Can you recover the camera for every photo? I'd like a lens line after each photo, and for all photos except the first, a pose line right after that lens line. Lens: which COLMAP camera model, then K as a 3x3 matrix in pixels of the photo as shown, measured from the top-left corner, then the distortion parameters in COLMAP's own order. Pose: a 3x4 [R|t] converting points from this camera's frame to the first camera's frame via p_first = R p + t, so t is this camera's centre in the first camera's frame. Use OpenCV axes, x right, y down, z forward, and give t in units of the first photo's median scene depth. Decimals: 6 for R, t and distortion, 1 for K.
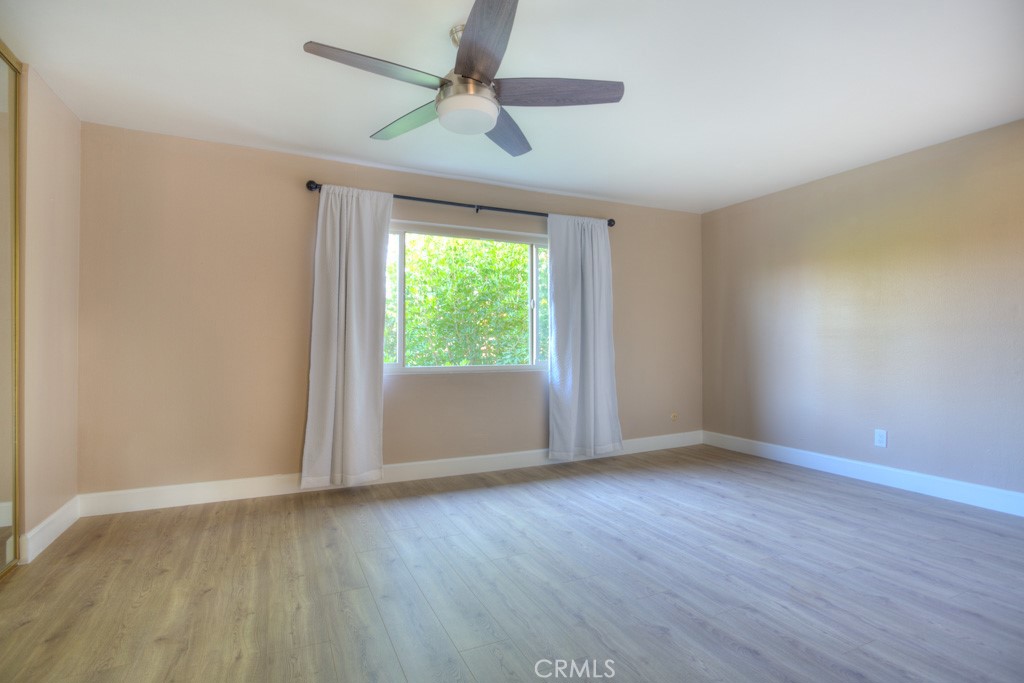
lens RADIAL K [[513.1, 0, 512.0], [0, 513.1, 341.5], [0, 0, 1]] dist [0.000948, 0.000259]
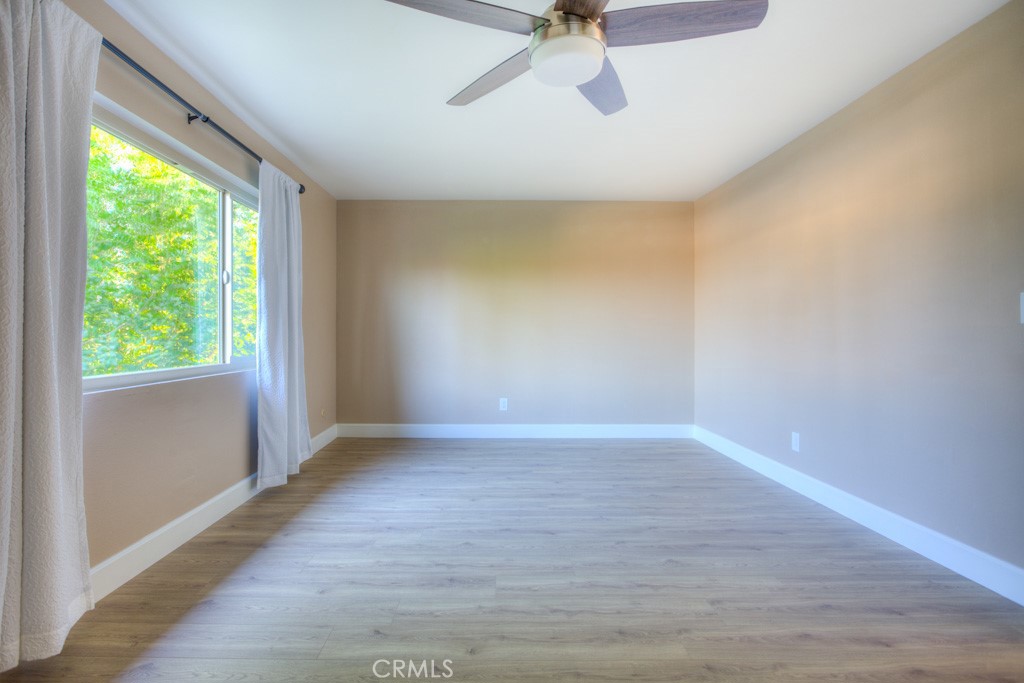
lens RADIAL K [[507.6, 0, 512.0], [0, 507.6, 341.5], [0, 0, 1]] dist [-0.001581, 0.000677]
pose [[0.400698, -0.008273, 0.916173, -0.558778], [-0.019888, 0.999645, 0.017725, -0.007024], [-0.915994, -0.025323, 0.400392, 0.462013]]
